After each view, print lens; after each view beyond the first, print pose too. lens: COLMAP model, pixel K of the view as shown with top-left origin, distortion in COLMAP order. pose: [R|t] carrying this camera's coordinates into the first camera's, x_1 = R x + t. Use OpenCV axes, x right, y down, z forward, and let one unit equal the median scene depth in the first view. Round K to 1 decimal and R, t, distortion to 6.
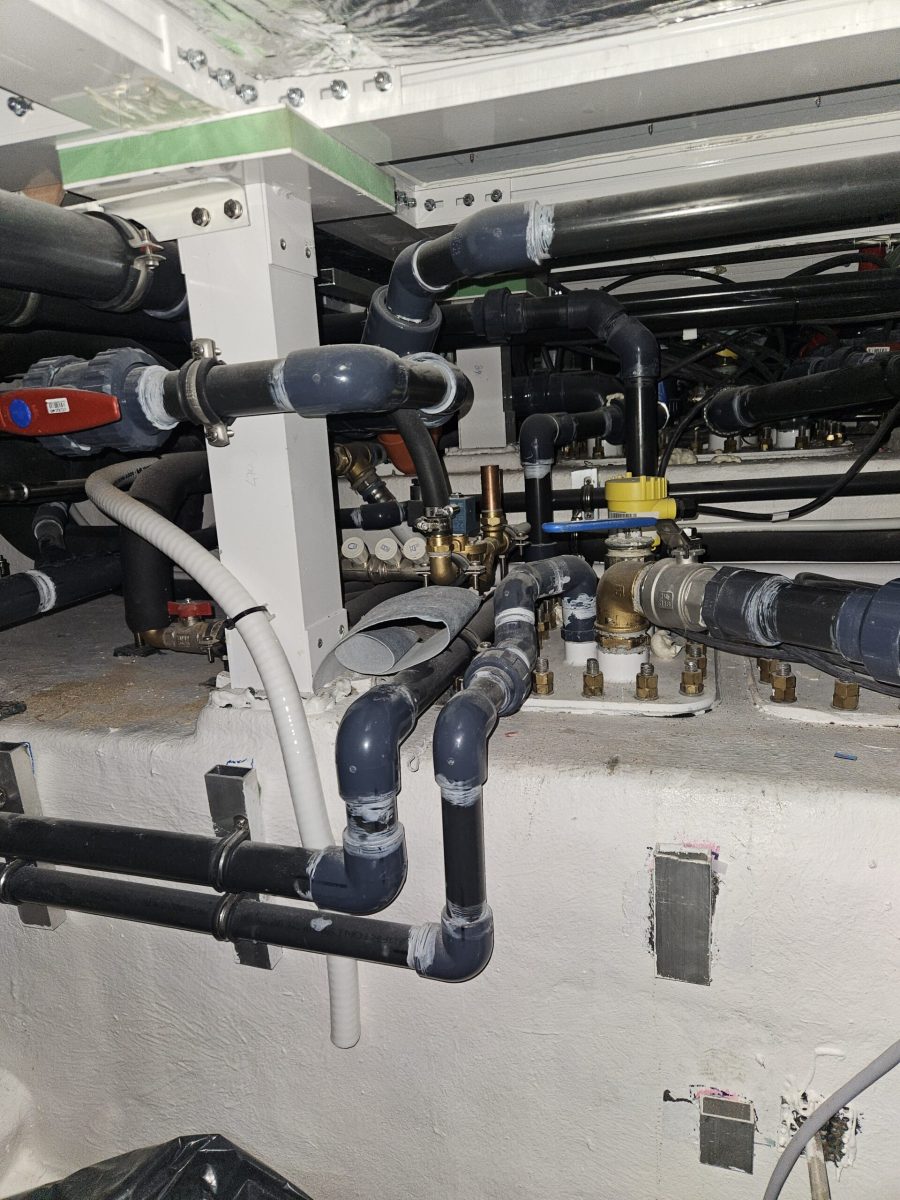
lens RADIAL K [[802.8, 0, 453.4], [0, 802.8, 586.3], [0, 0, 1]] dist [0.086464, -0.077004]
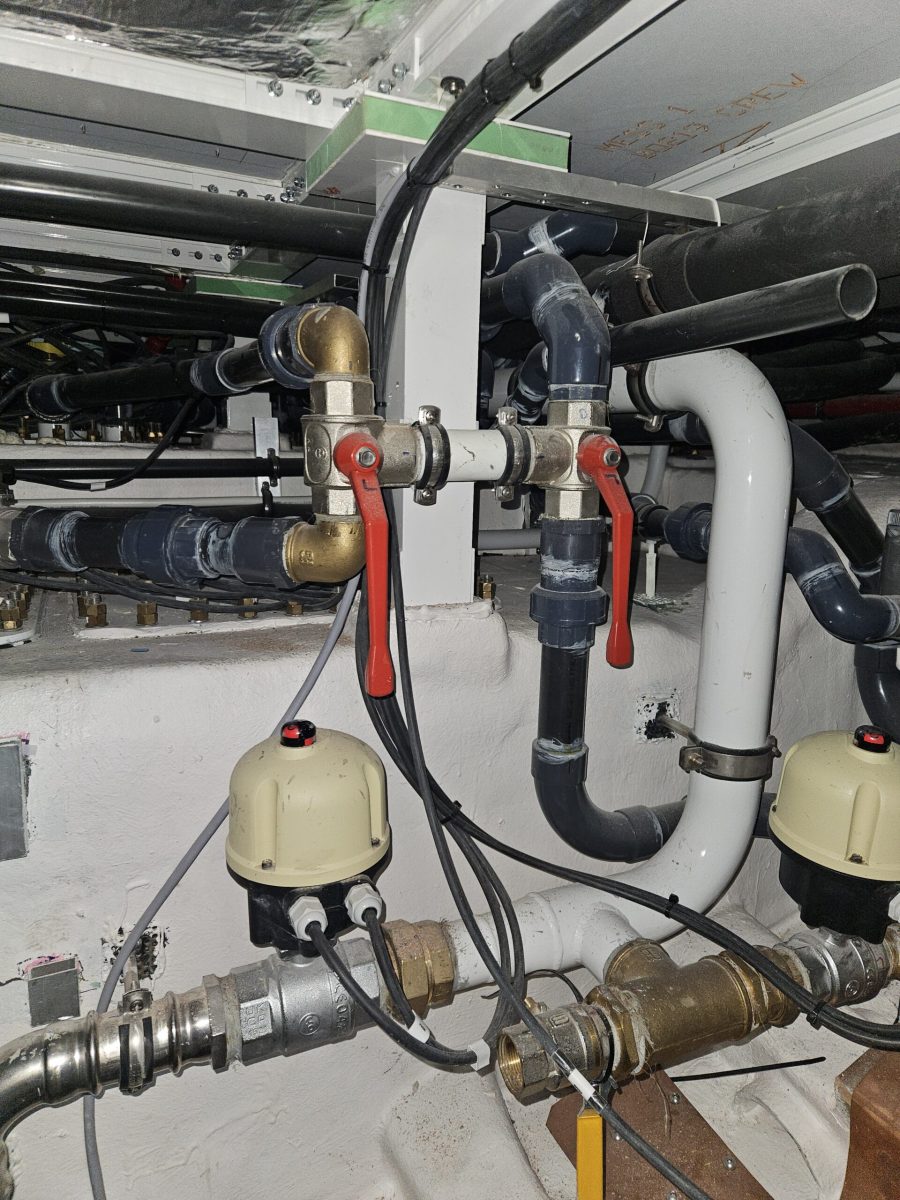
lens RADIAL K [[796.8, 0, 452.8], [0, 796.8, 588.3], [0, 0, 1]] dist [0.062260, -0.040953]
pose [[0.742619, -0.050872, 0.667779, 0.015841], [0.076148, 0.997058, -0.008725, 0.155309], [-0.665371, 0.057329, 0.744309, -0.239624]]
